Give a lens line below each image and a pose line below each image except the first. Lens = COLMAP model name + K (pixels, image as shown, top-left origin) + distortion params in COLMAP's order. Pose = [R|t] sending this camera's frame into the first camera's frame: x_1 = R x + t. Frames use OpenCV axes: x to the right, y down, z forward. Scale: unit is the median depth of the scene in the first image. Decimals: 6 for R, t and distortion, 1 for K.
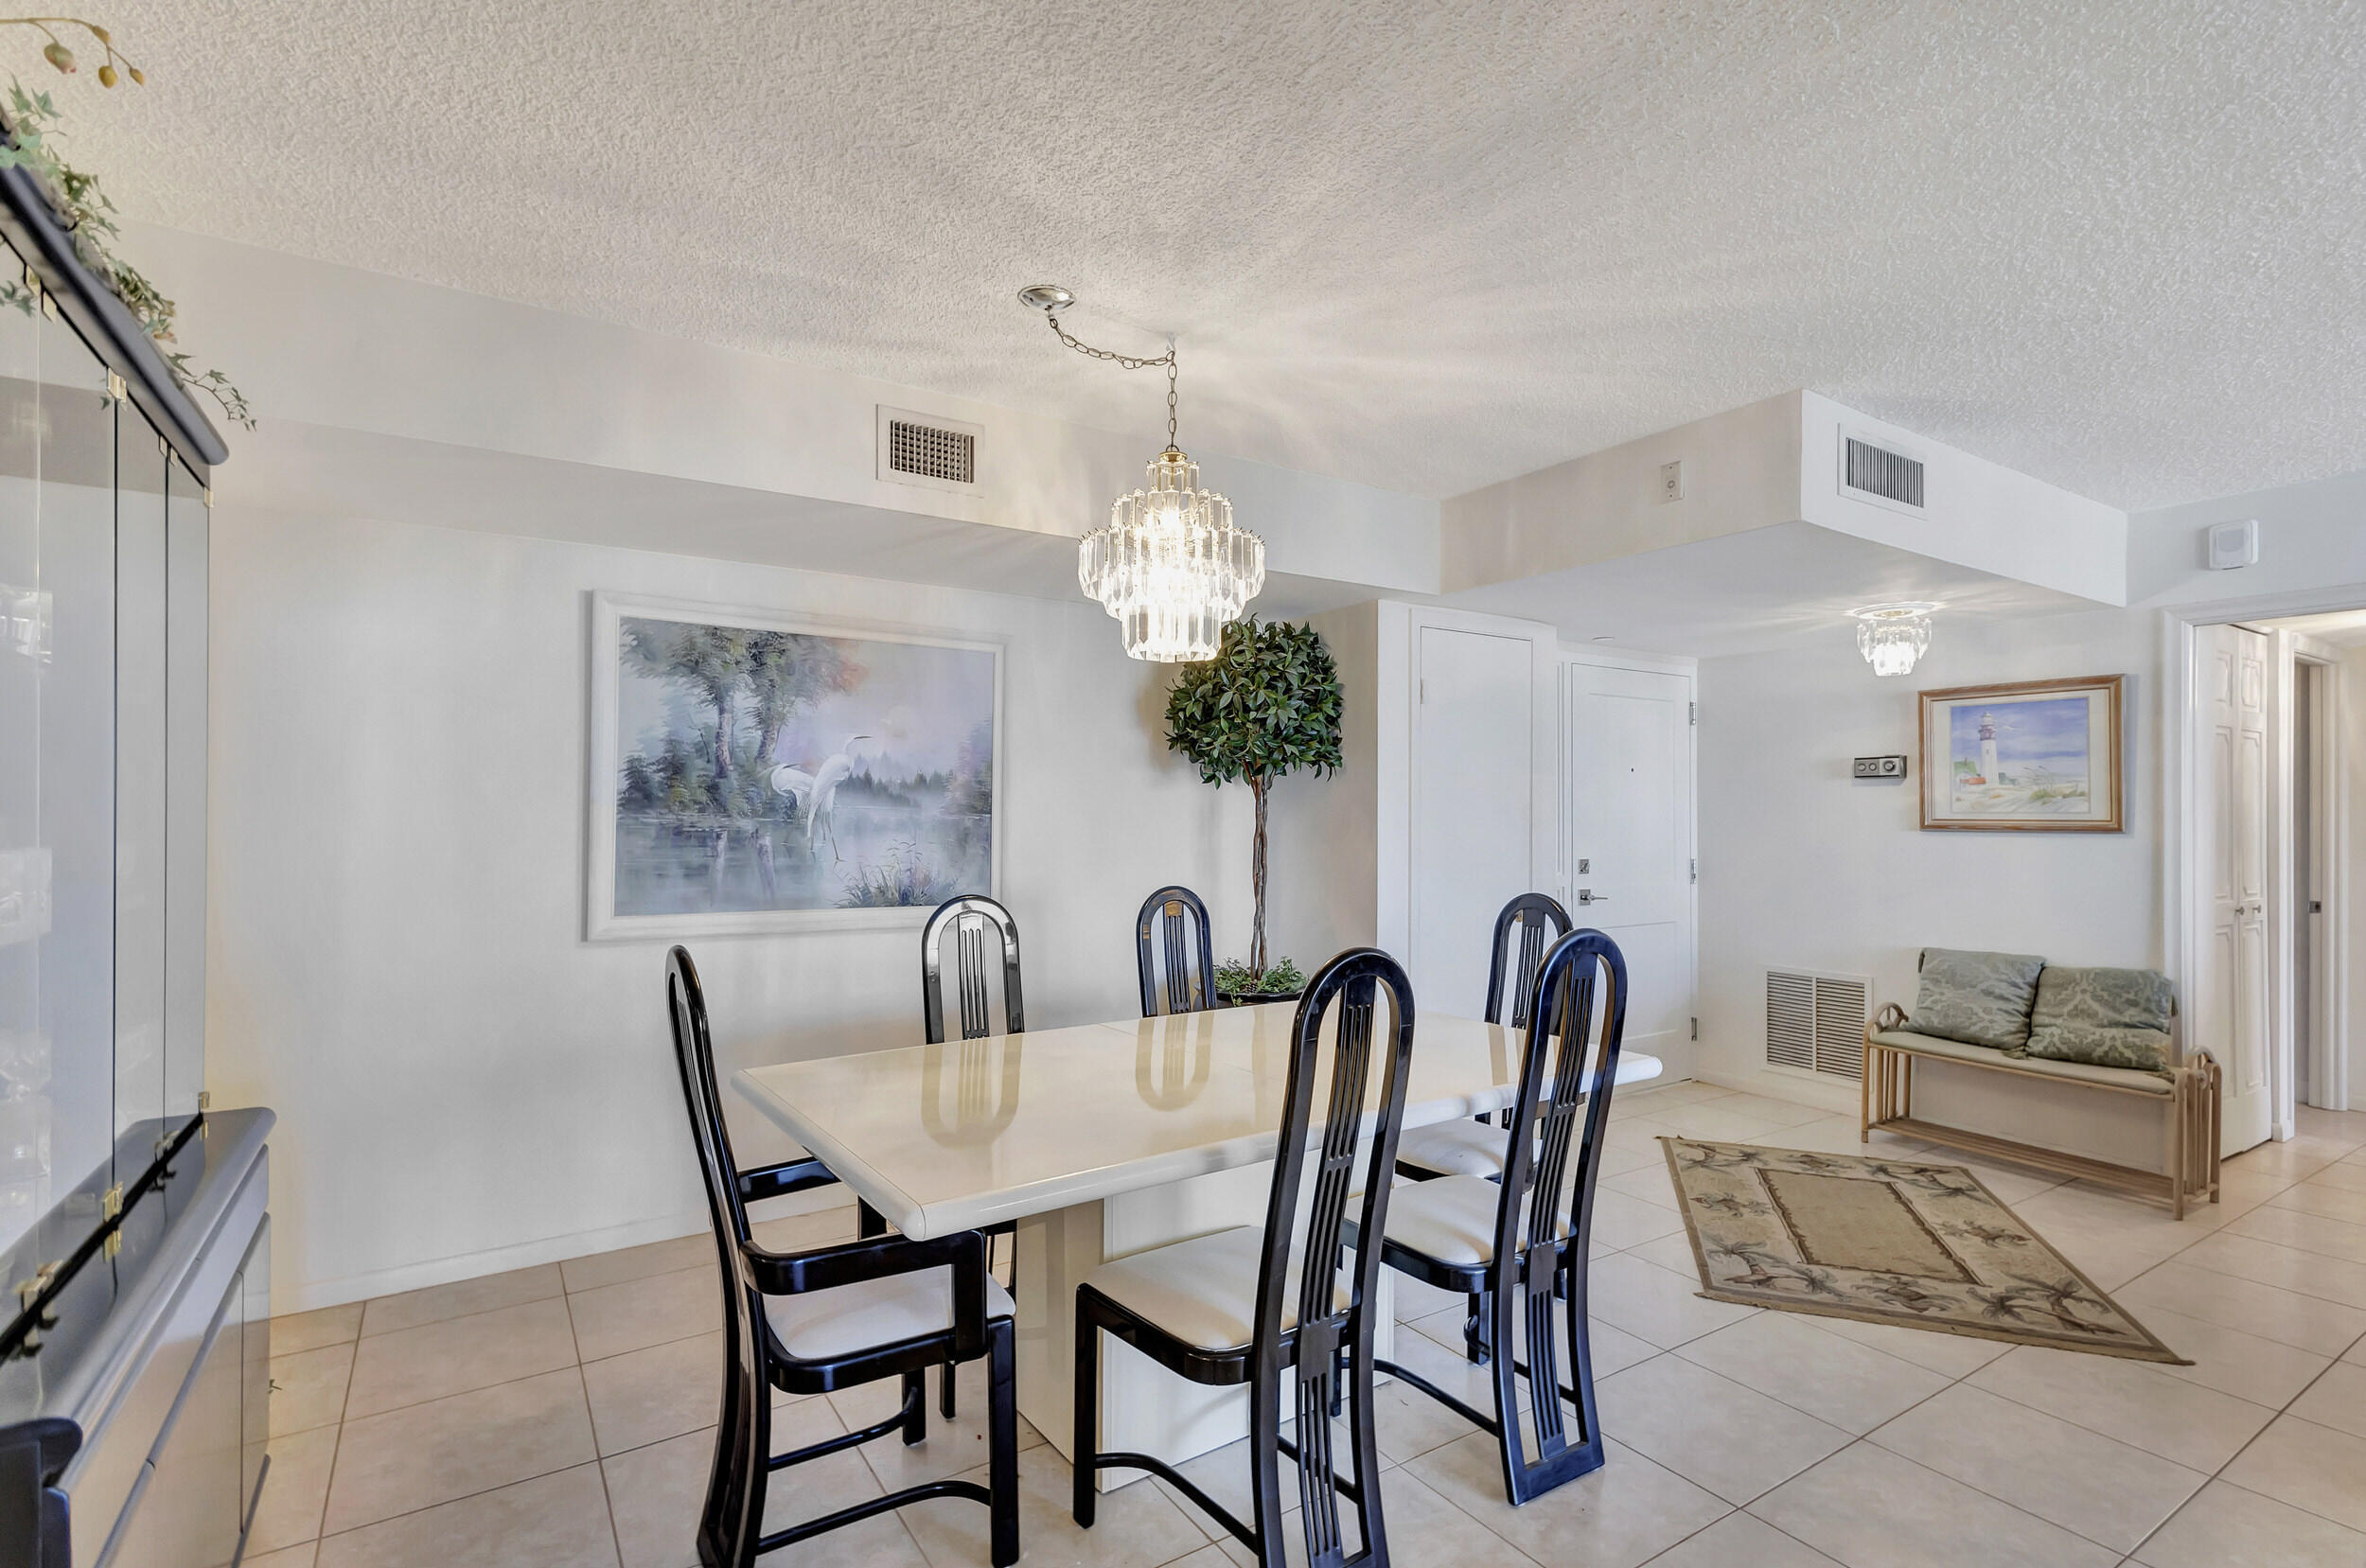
lens RADIAL K [[1111.3, 0, 1178.4], [0, 1111.3, 803.4], [0, 0, 1]] dist [0.003957, -0.000094]
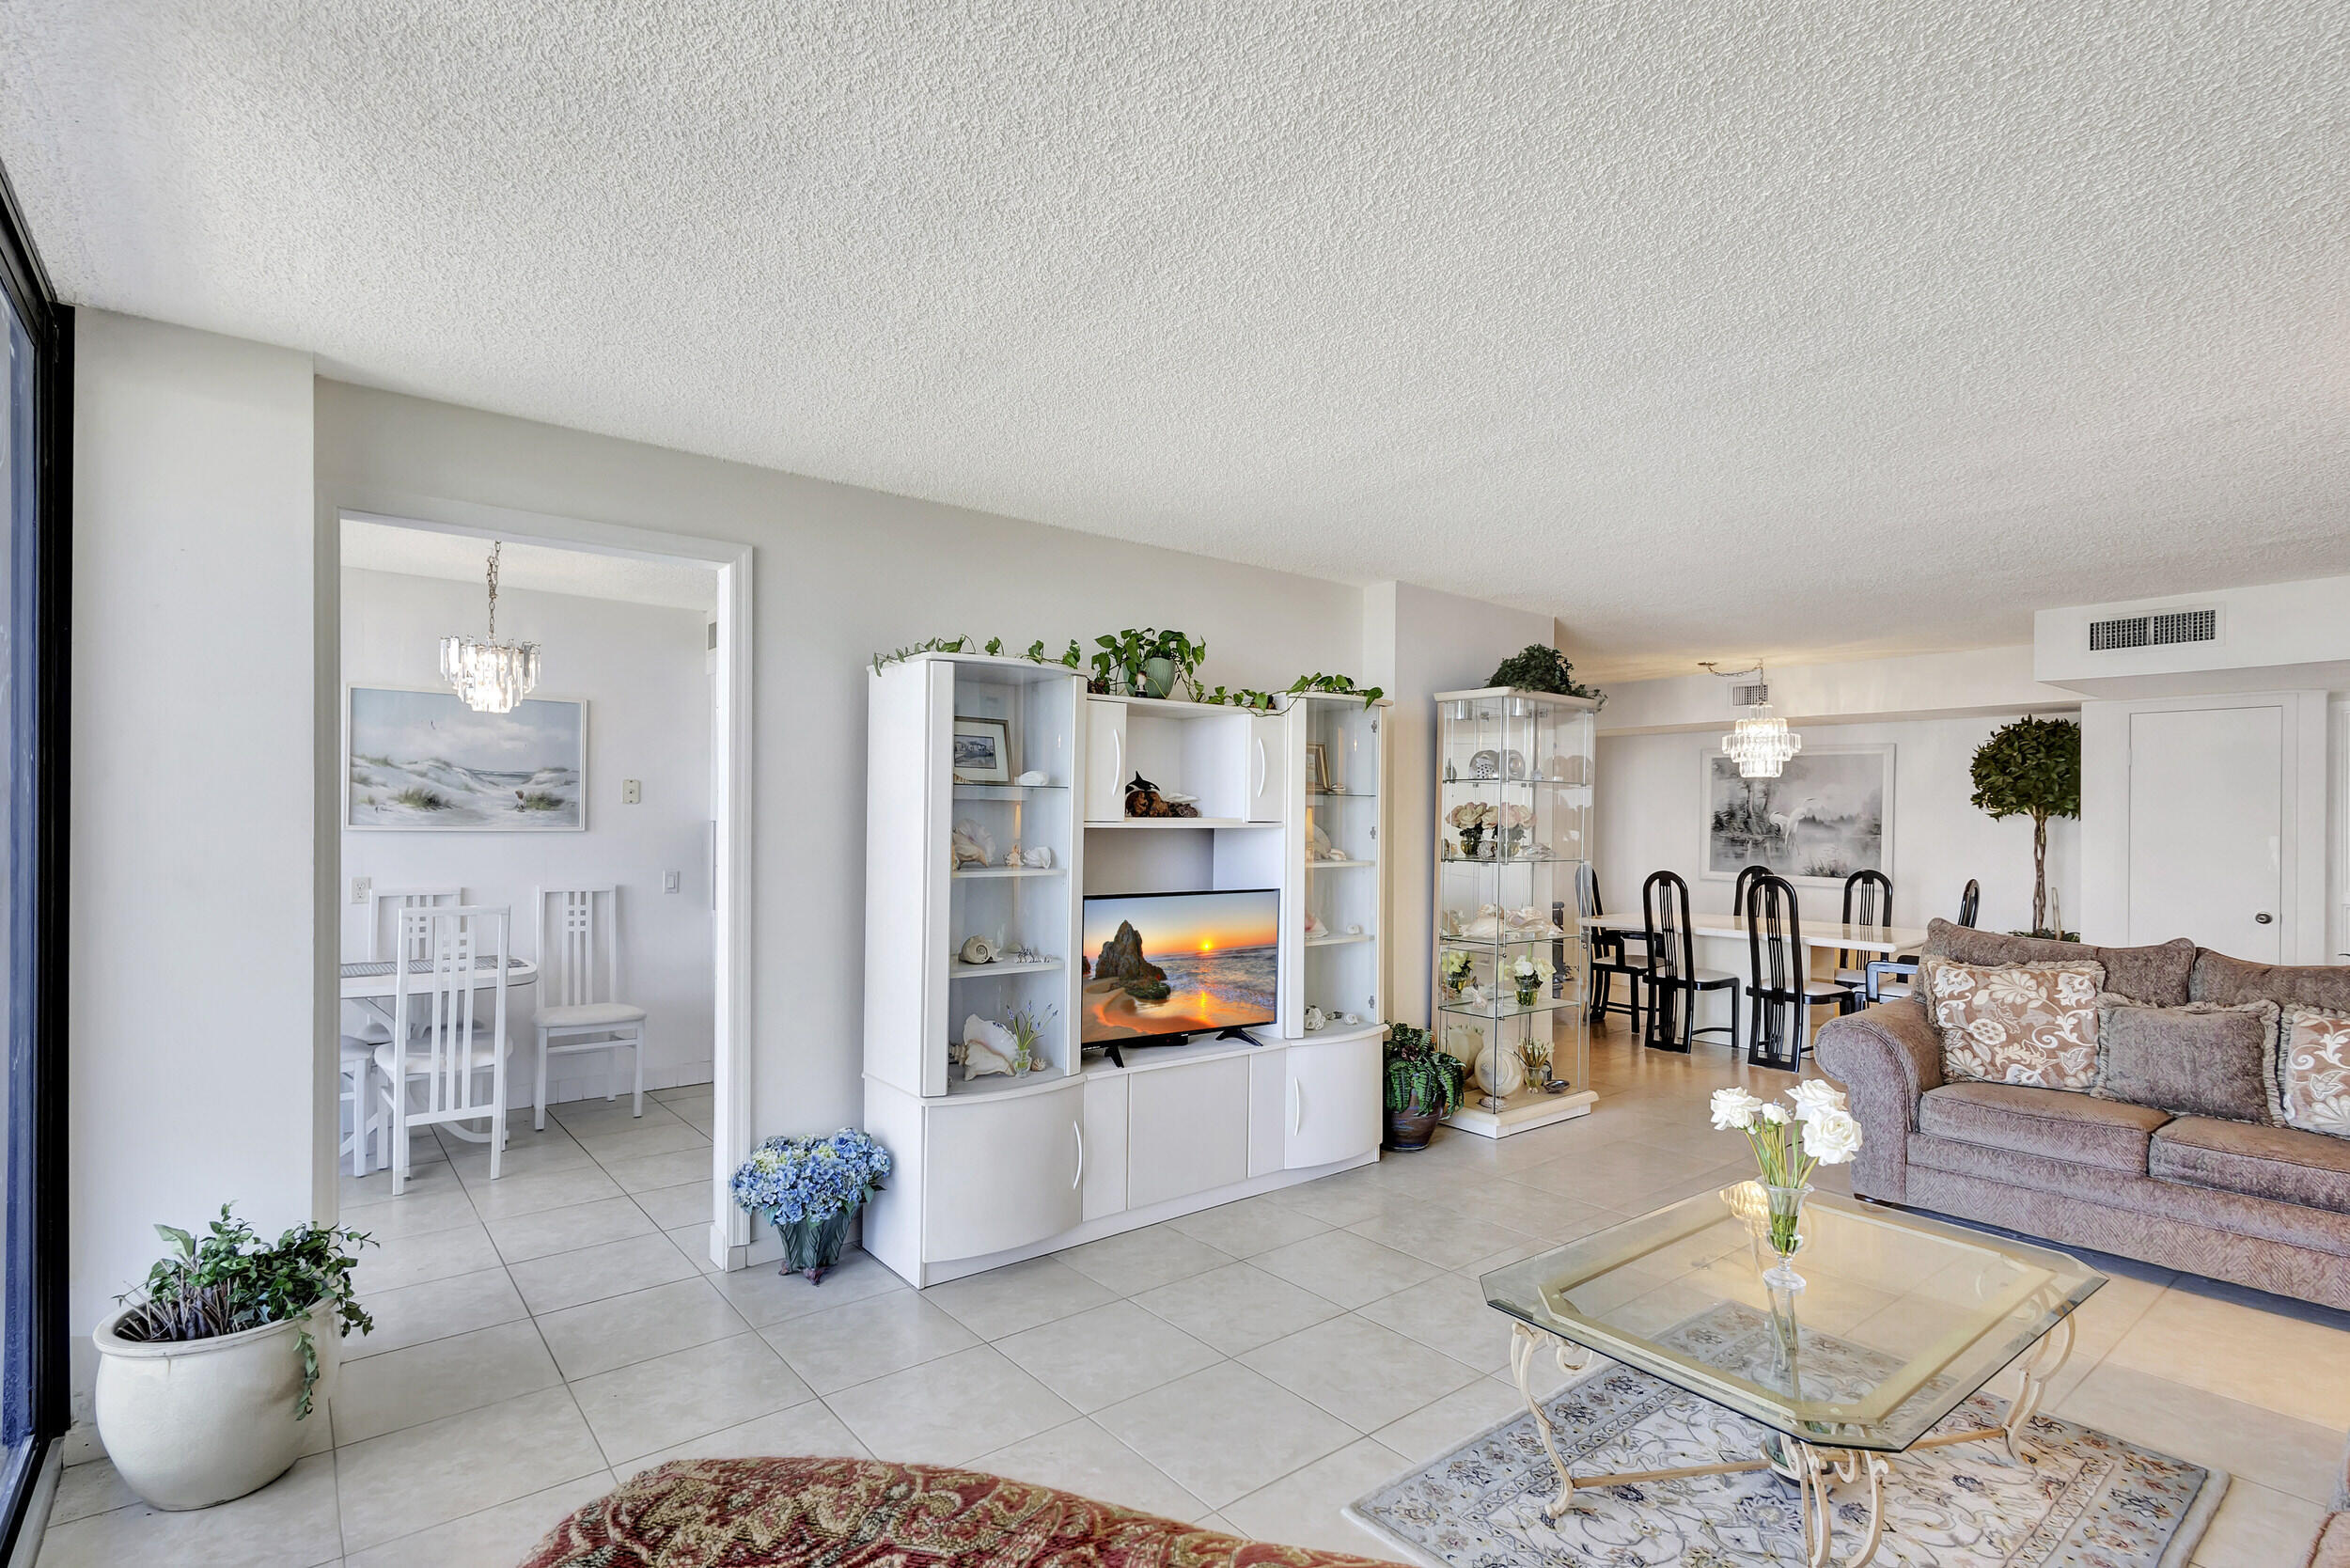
lens RADIAL K [[1103.8, 0, 1168.7], [0, 1103.8, 808.0], [0, 0, 1]] dist [0.003957, -0.000094]
pose [[0.094961, -0.007077, -0.995456, 1.878259], [0.006040, 0.999960, -0.006533, -0.037291], [0.995463, -0.005392, 0.095000, -0.509358]]
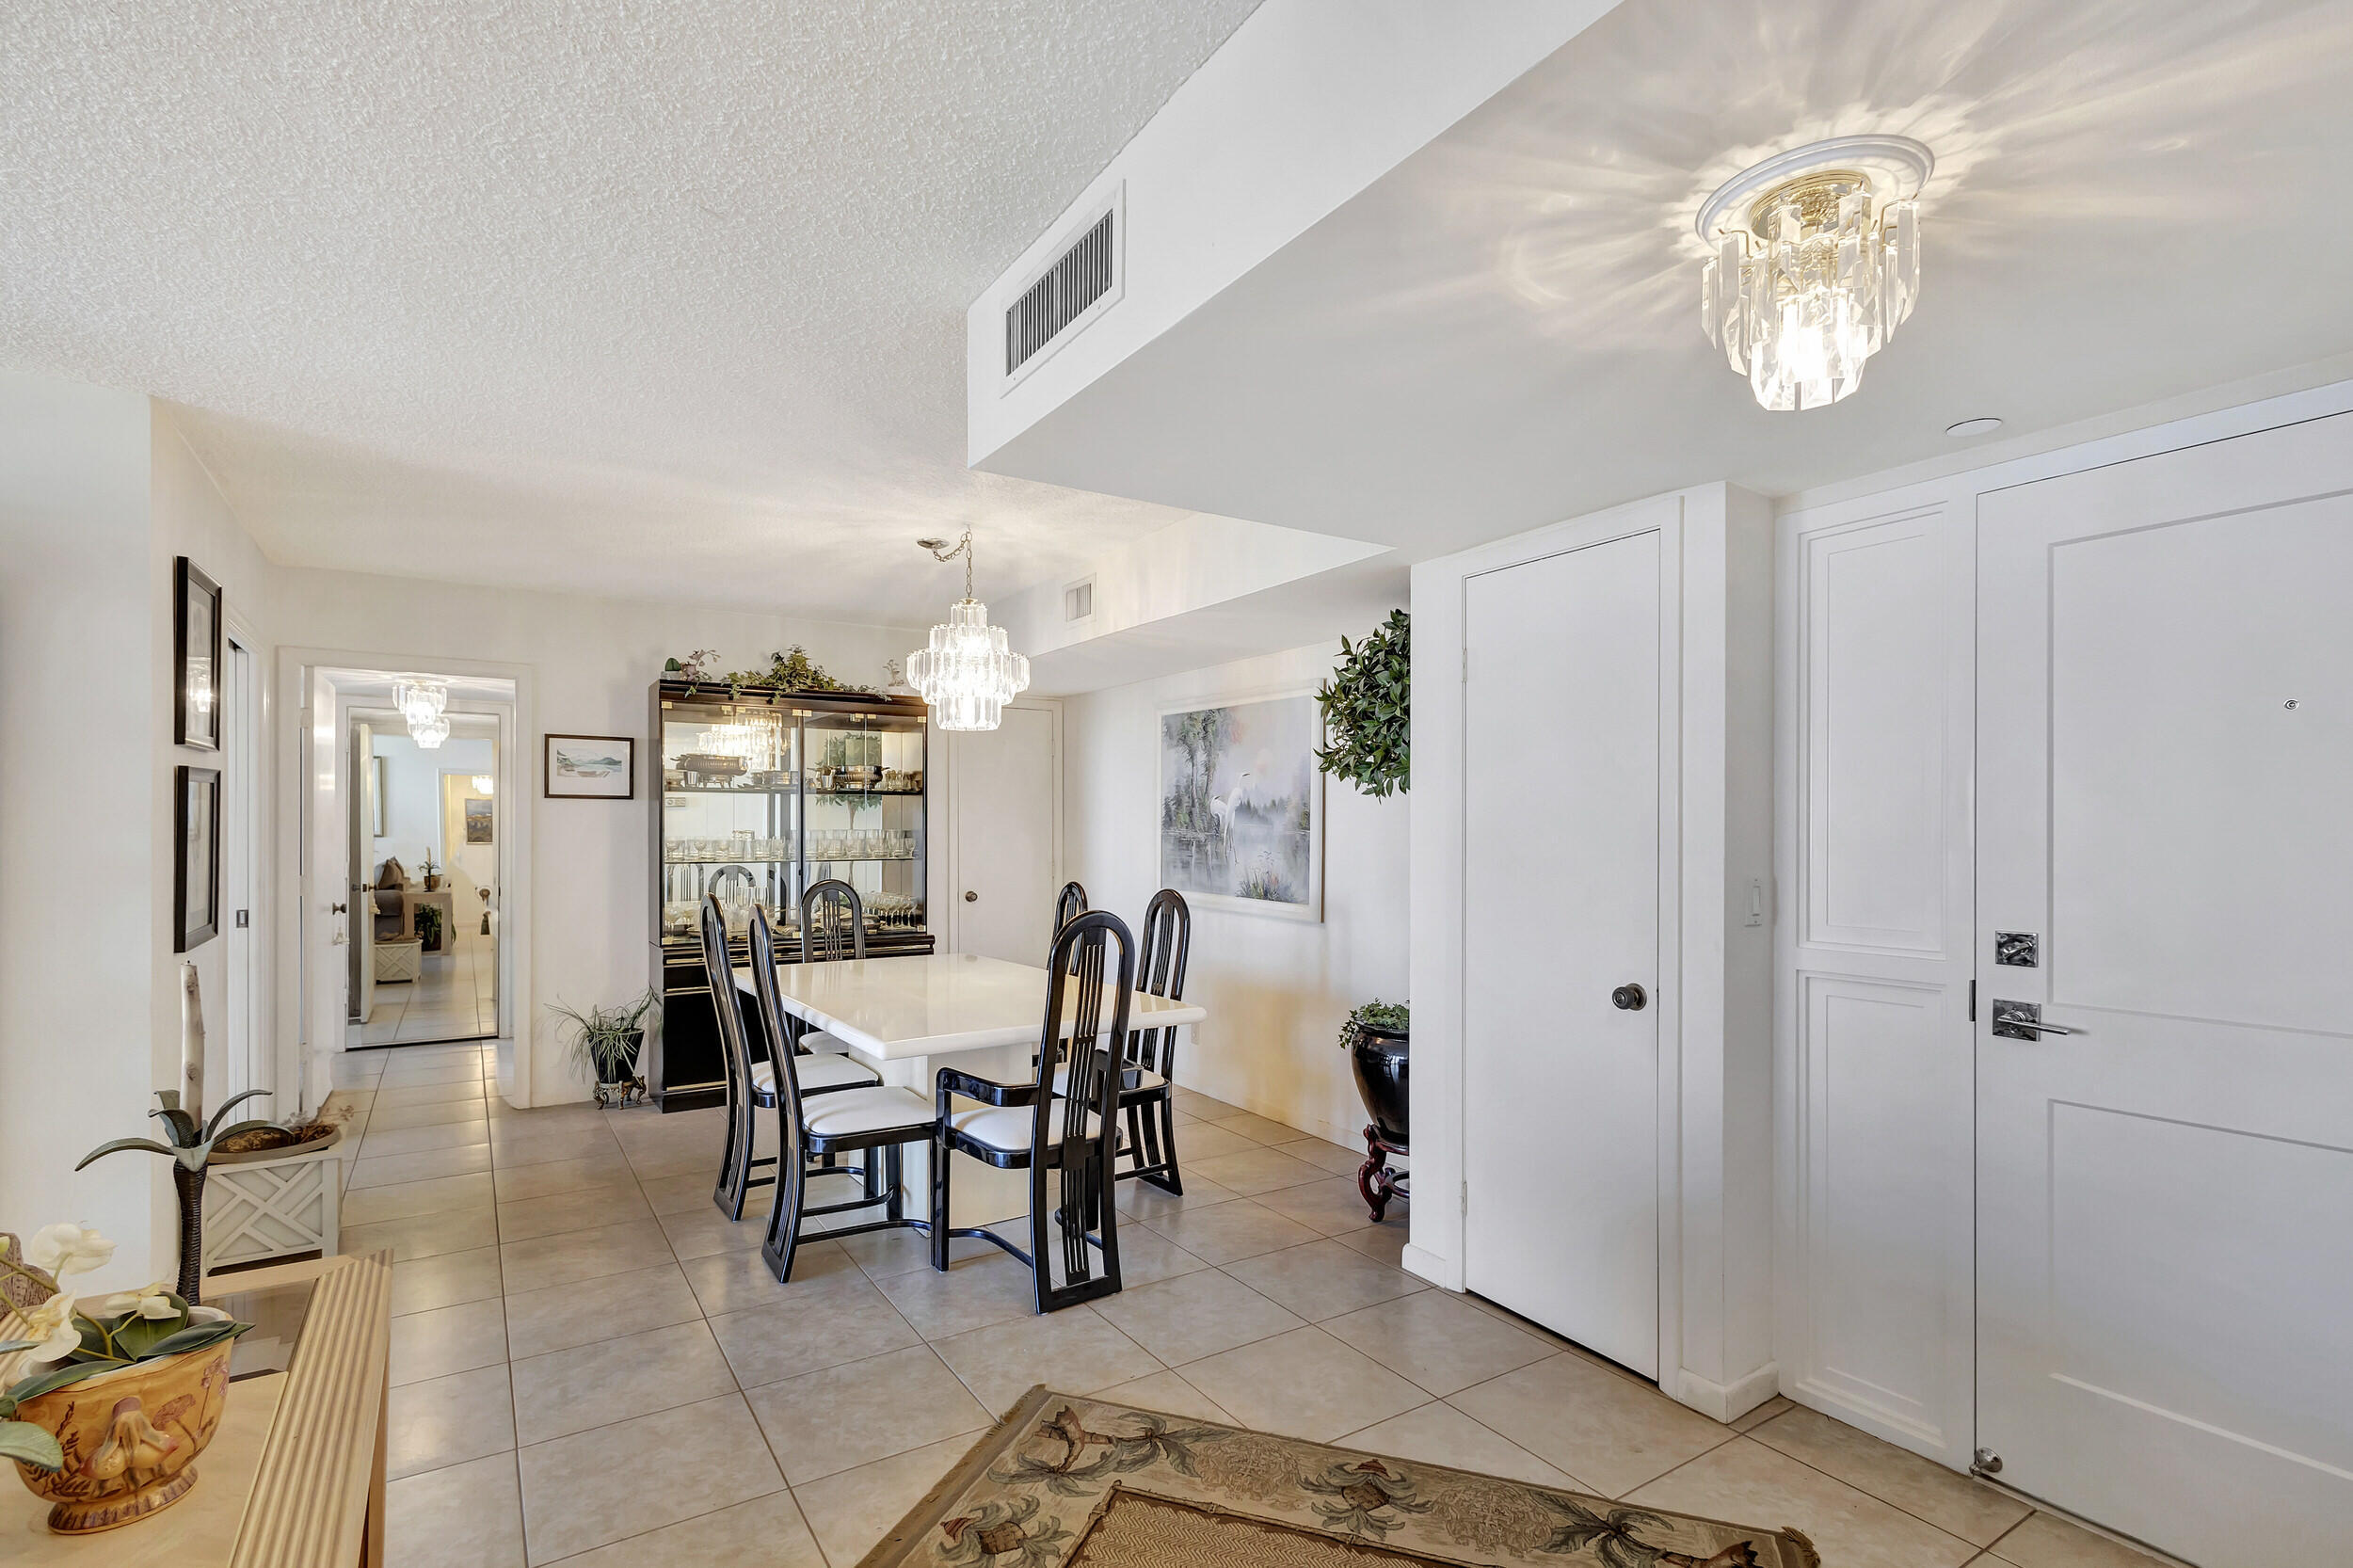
lens RADIAL K [[1105.2, 0, 1183.5], [0, 1105.2, 830.9], [0, 0, 1]] dist [0.003957, -0.000094]
pose [[0.002502, -0.000388, -0.999997, 1.146933], [0.006202, 0.999981, -0.000372, 0.011446], [0.999978, -0.006201, 0.002504, 0.963409]]
